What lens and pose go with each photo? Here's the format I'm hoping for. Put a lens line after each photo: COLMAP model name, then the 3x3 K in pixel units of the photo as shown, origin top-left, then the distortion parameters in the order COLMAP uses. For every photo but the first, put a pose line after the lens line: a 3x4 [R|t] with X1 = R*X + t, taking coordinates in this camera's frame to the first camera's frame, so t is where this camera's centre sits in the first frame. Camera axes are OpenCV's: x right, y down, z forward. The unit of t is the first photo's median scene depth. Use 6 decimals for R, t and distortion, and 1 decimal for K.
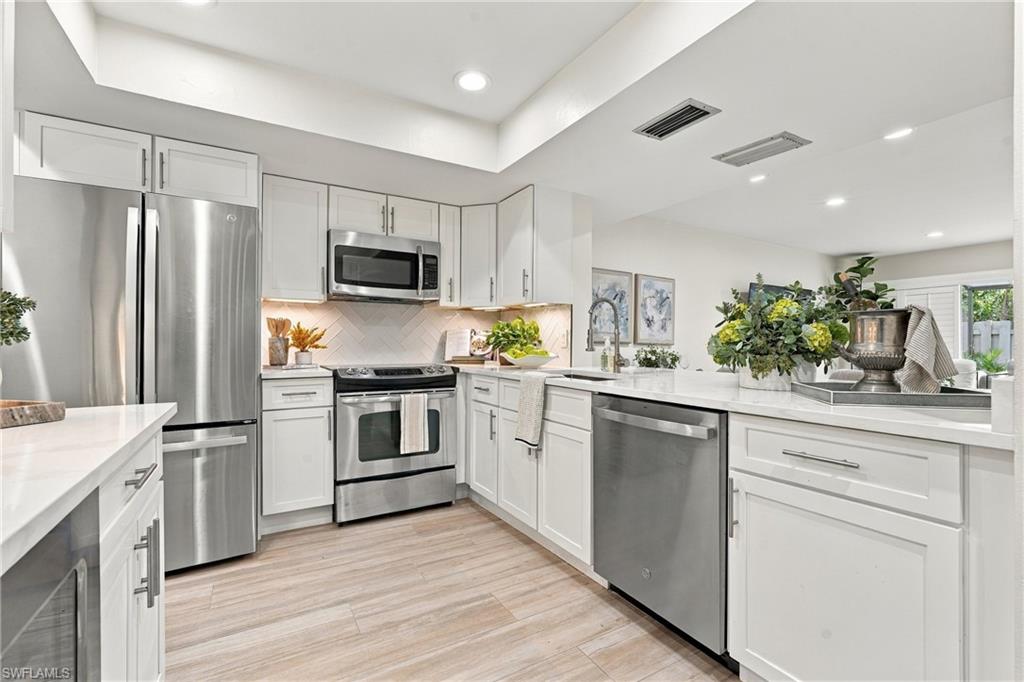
lens RADIAL K [[457.7, 0, 517.4], [0, 457.7, 342.4], [0, 0, 1]] dist [-0.001813, -0.000028]
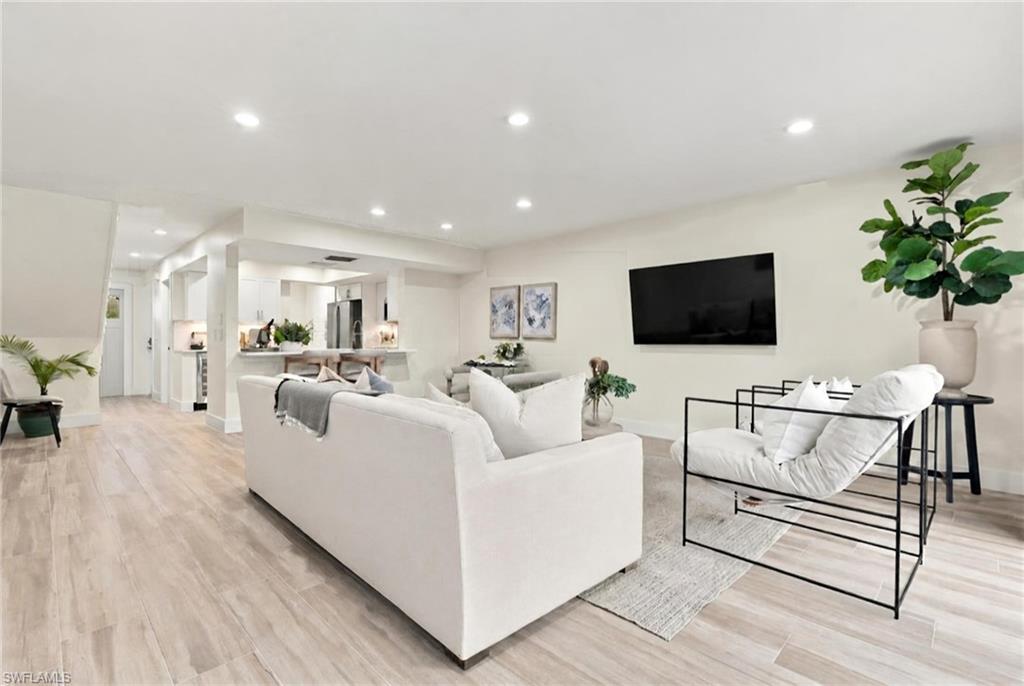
lens RADIAL K [[460.0, 0, 511.6], [0, 460.0, 337.3], [0, 0, 1]] dist [-0.003220, 0.000157]
pose [[0.255708, -0.005319, -0.966740, 2.691317], [0.004464, 0.999981, -0.004321, 0.012094], [0.966744, -0.003210, 0.255727, 1.082489]]
